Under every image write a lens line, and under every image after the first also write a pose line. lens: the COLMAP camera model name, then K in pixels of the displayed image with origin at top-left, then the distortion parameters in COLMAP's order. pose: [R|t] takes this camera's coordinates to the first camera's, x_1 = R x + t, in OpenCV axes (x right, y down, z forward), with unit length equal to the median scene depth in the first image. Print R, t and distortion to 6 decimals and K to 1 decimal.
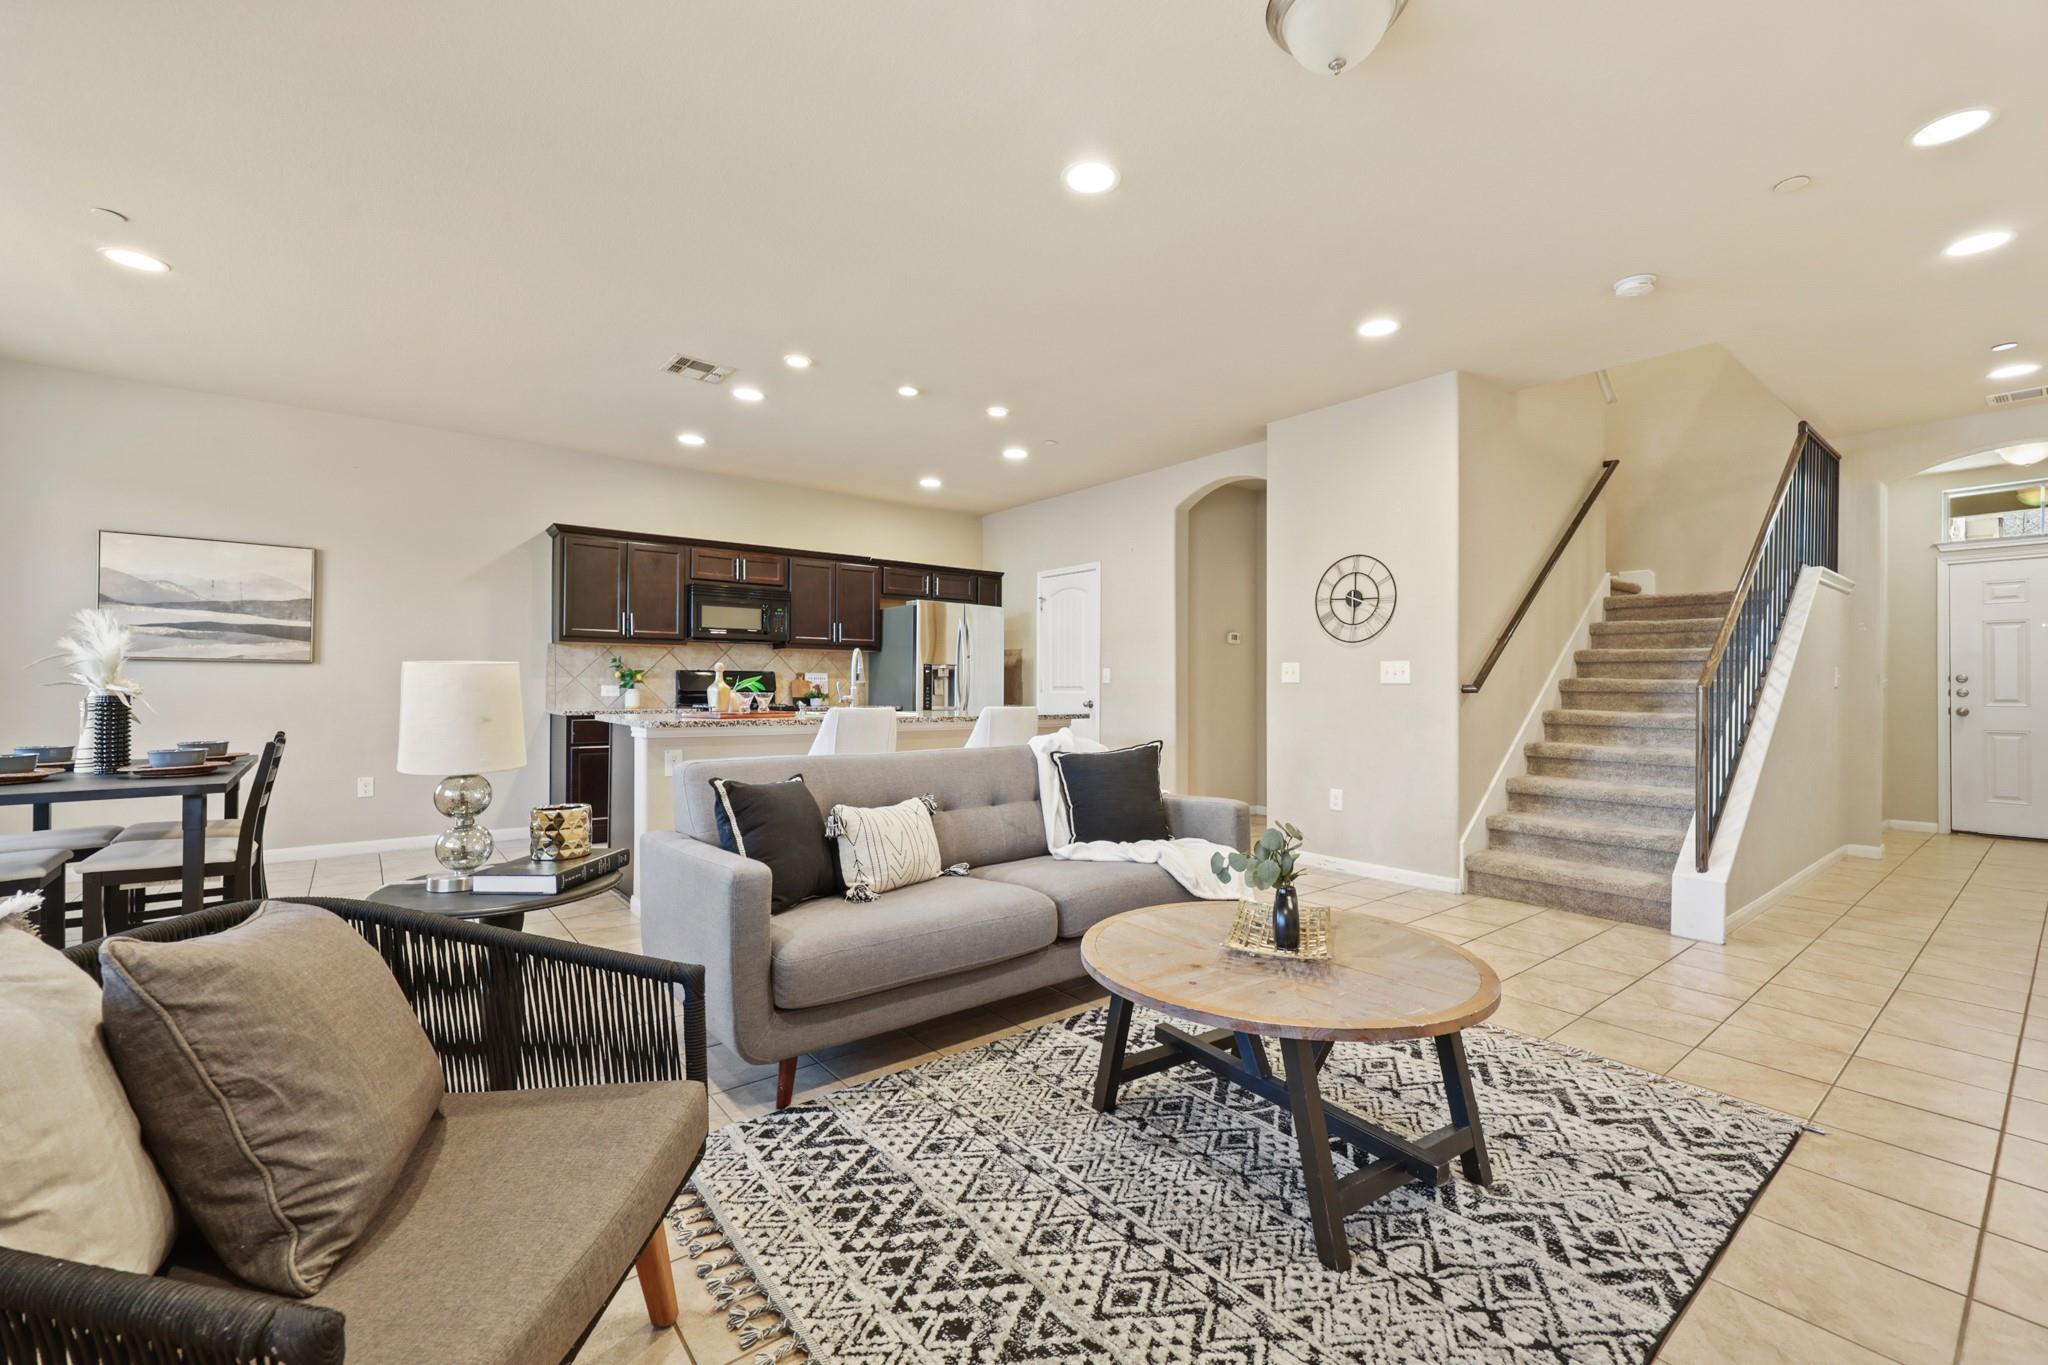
lens RADIAL K [[823.3, 0, 1031.3], [0, 823.3, 683.0], [0, 0, 1]] dist [0.010558, 0.000294]
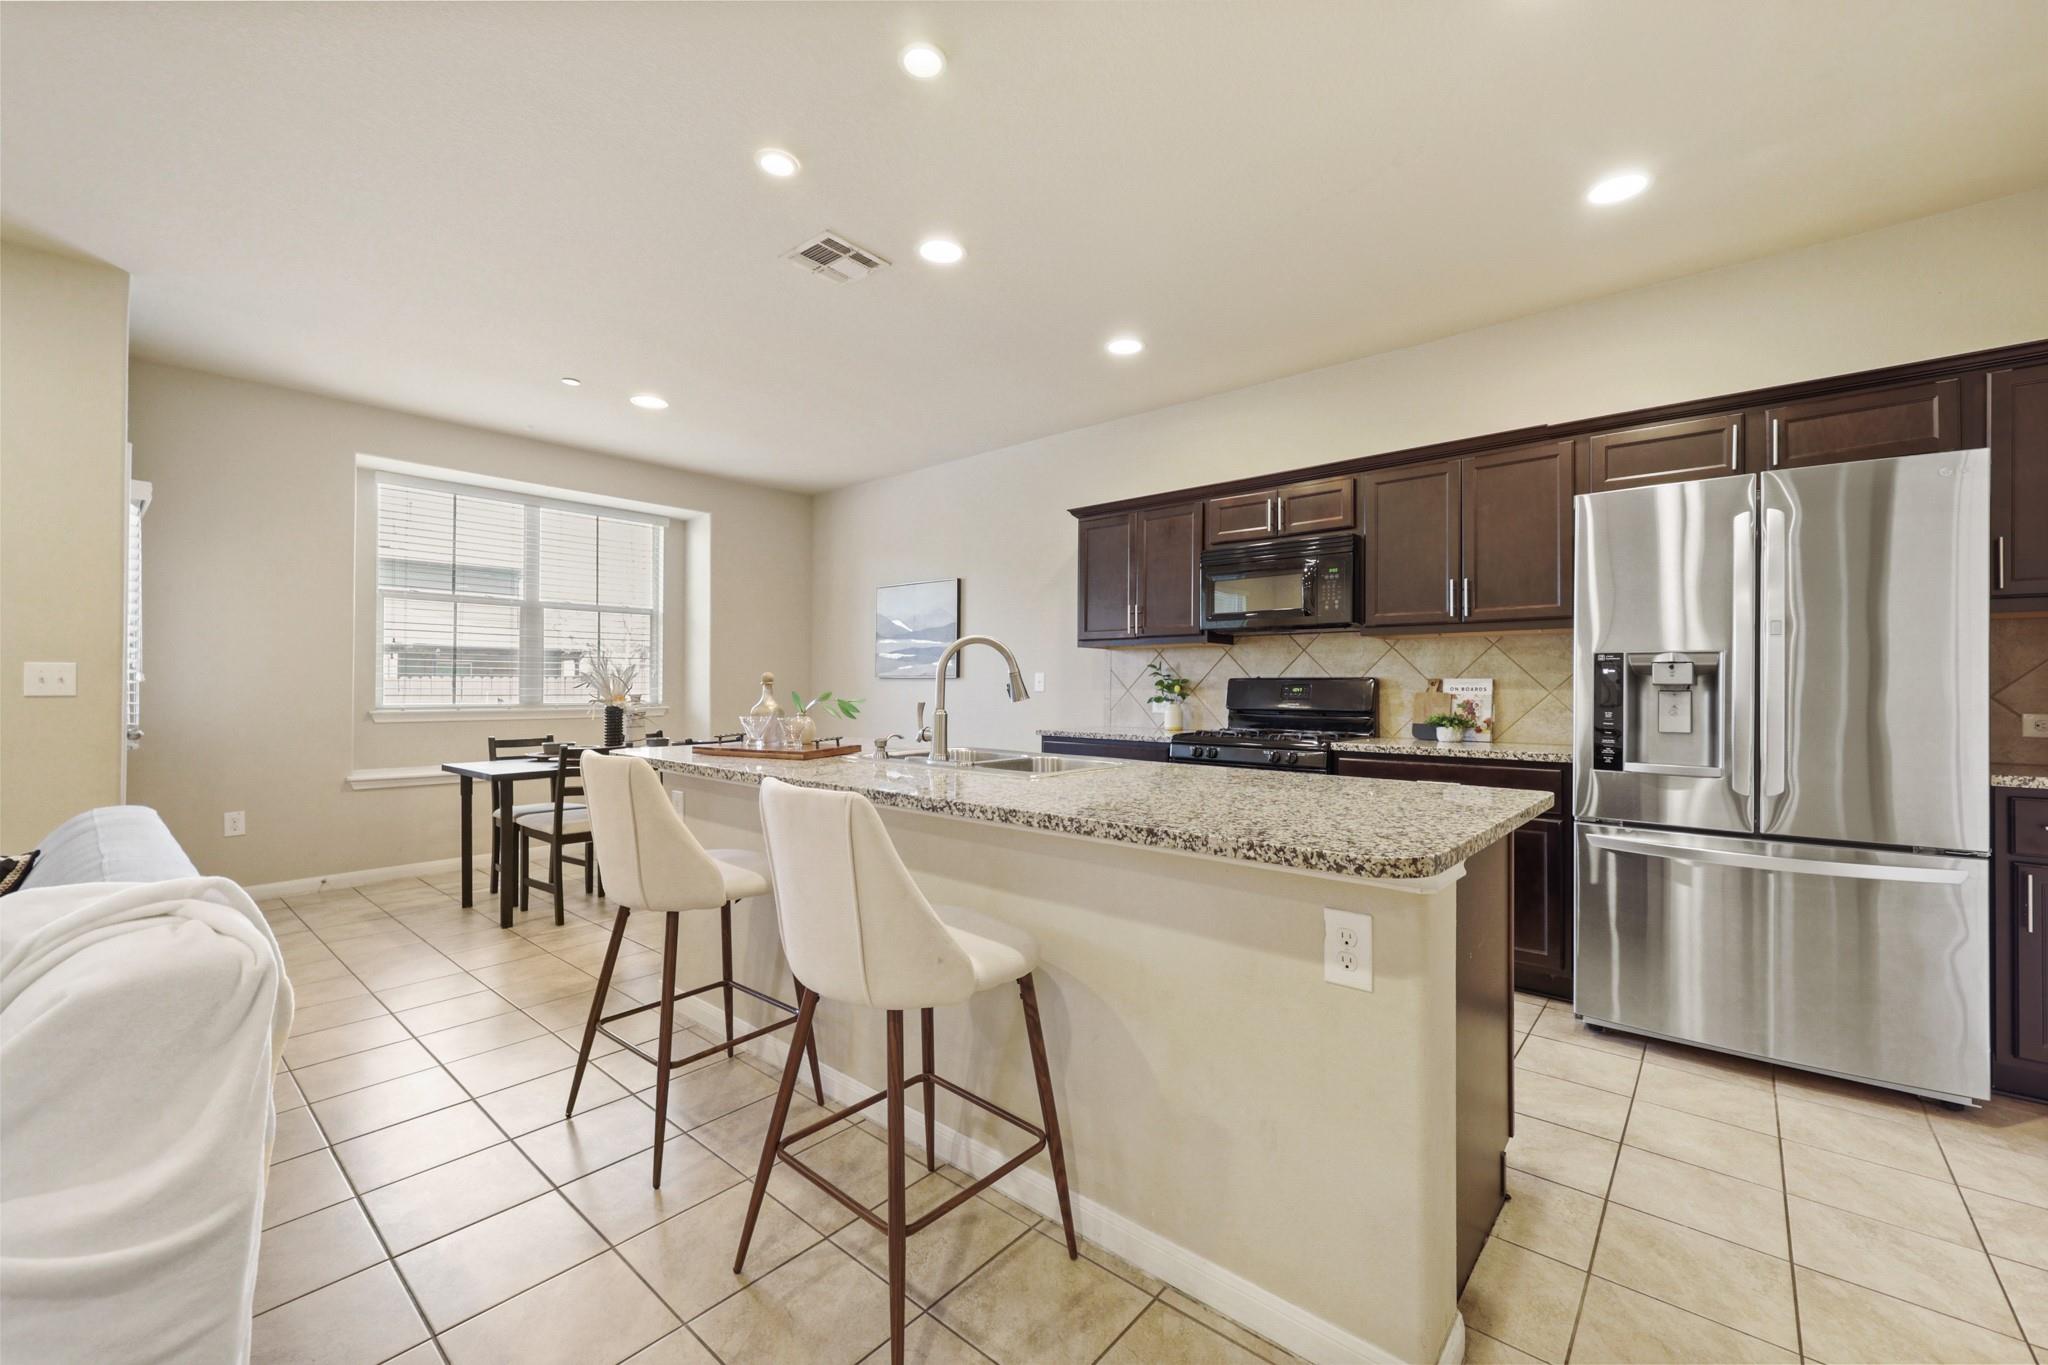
lens RADIAL K [[823.3, 0, 1022.7], [0, 823.3, 685.3], [0, 0, 1]] dist [0.010558, 0.000294]
pose [[0.195839, -0.005505, -0.980621, 0.275177], [0.001010, 0.999985, -0.005412, -0.007384], [0.980635, 0.000069, 0.195842, 0.865771]]
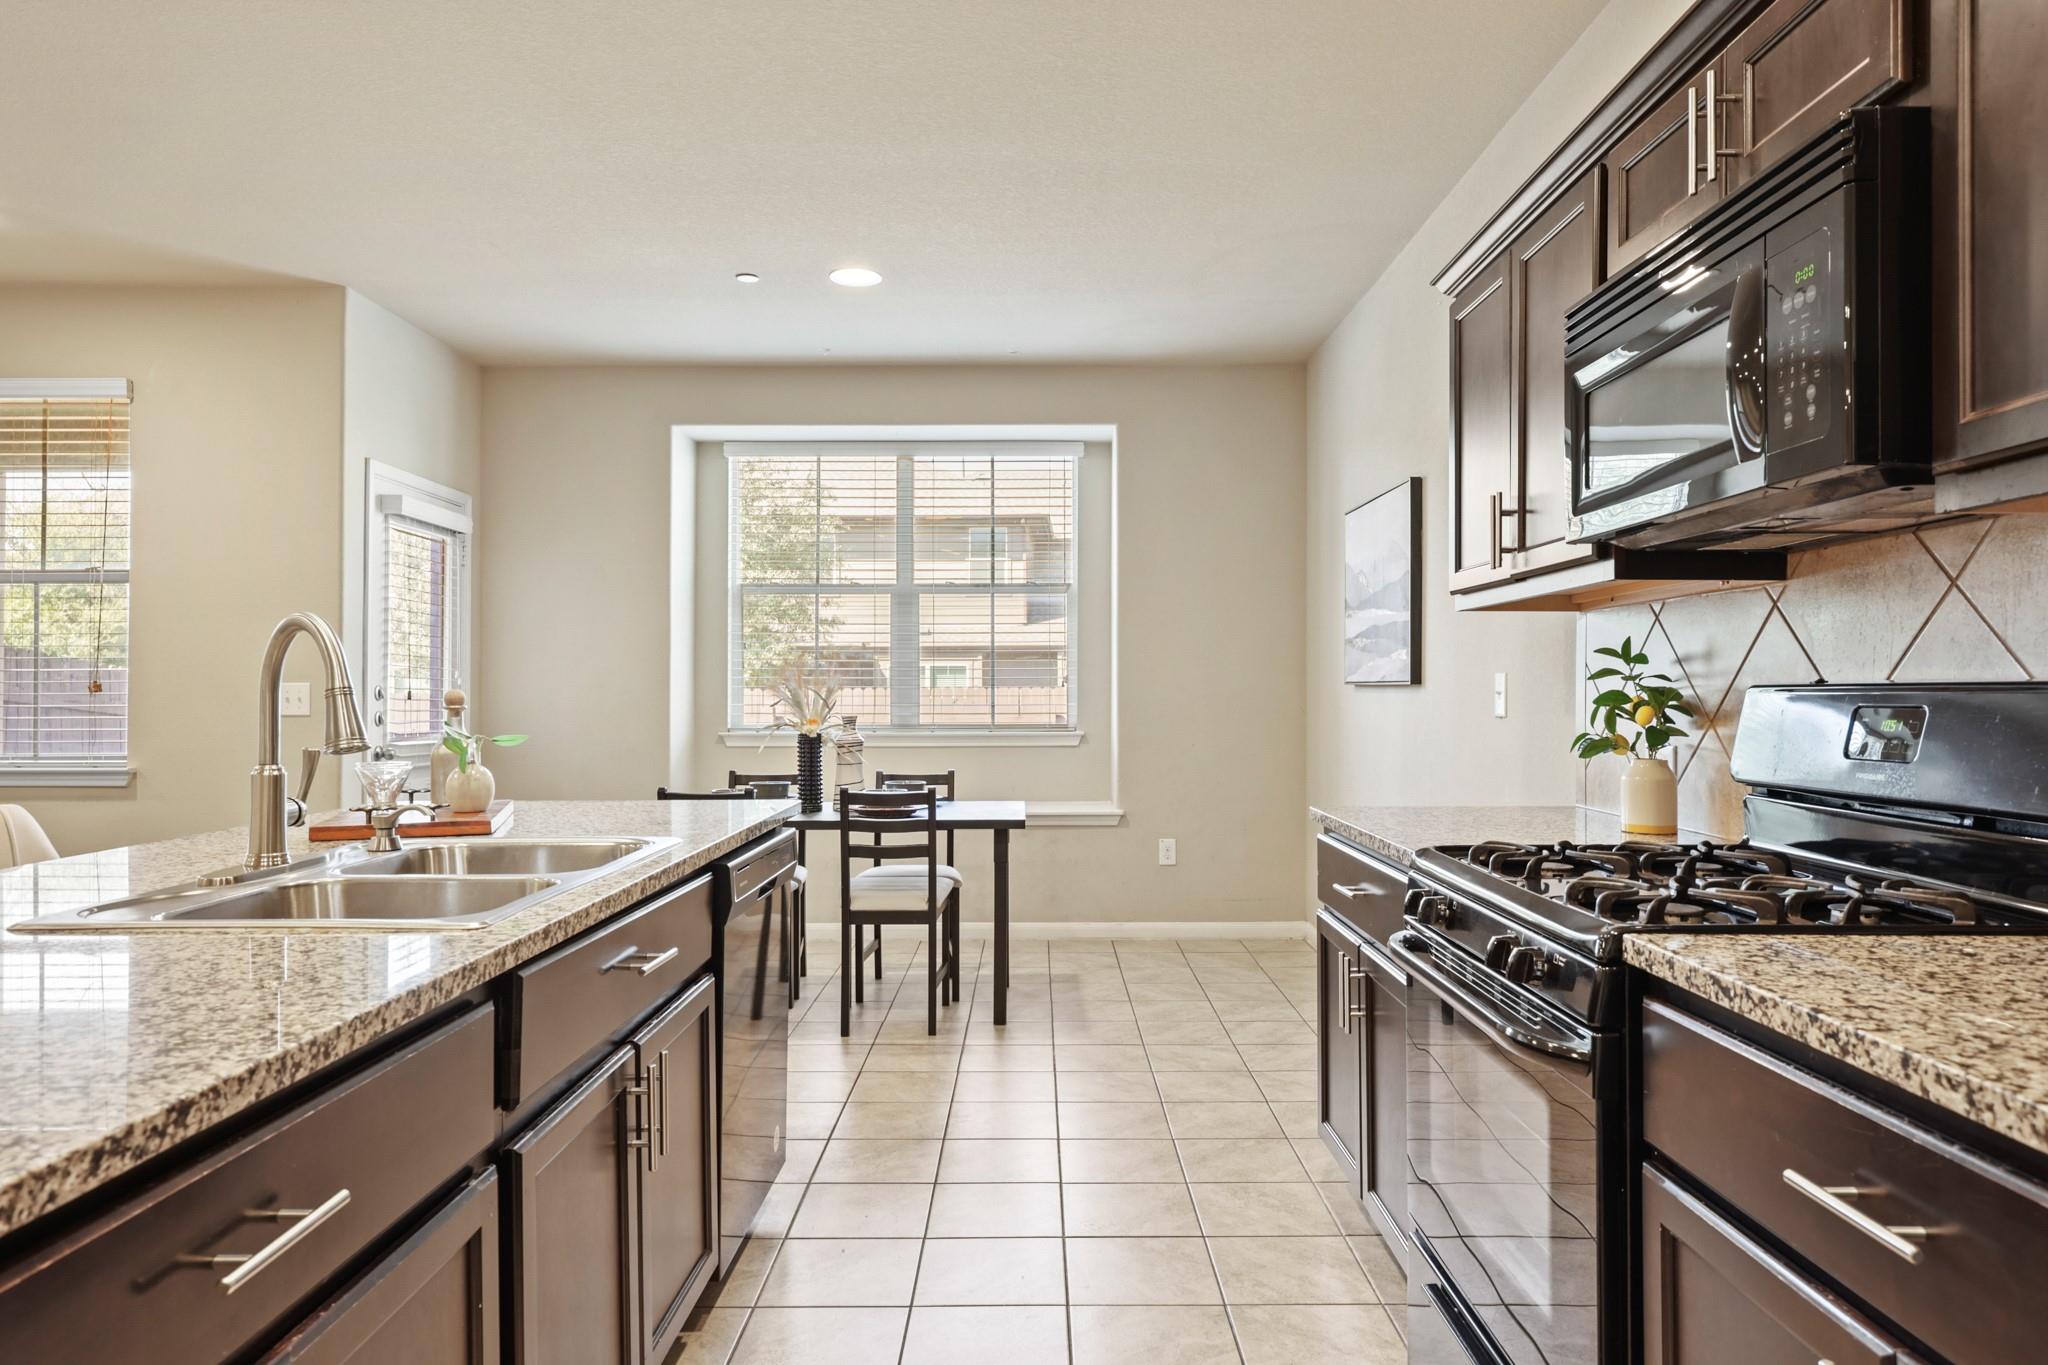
lens RADIAL K [[1271.7, 0, 1026.6], [0, 1271.7, 696.3], [0, 0, 1]] dist [0.001781, 0.000283]
pose [[-0.614781, -0.003317, -0.788691, -0.040564], [-0.000859, 0.999993, -0.003536, -0.014192], [0.788697, -0.001496, -0.614780, 1.315967]]
